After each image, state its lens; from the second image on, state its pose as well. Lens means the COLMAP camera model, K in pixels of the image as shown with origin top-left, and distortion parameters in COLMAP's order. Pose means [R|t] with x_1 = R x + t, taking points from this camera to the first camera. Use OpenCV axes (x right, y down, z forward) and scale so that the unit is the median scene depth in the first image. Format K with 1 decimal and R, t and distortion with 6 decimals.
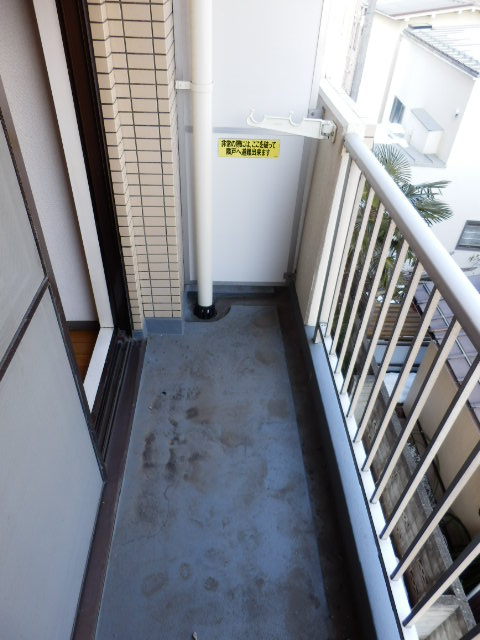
lens RADIAL K [[448.3, 0, 242.4], [0, 448.3, 323.2], [0, 0, 1]] dist [-0.006130, 0.017784]
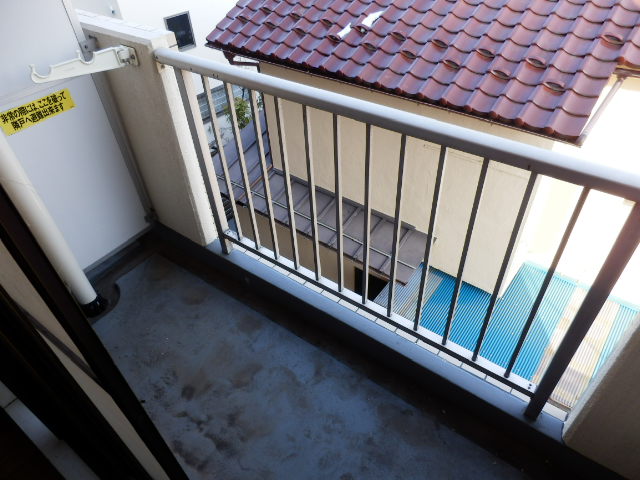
lens RADIAL K [[448.3, 0, 326.6], [0, 448.3, 238.4], [0, 0, 1]] dist [-0.006130, 0.017784]
pose [[0.616022, -0.575445, 0.537940, -0.267069], [0.557928, 0.800816, 0.217738, -0.093395], [-0.556087, 0.166000, 0.814378, 0.070095]]
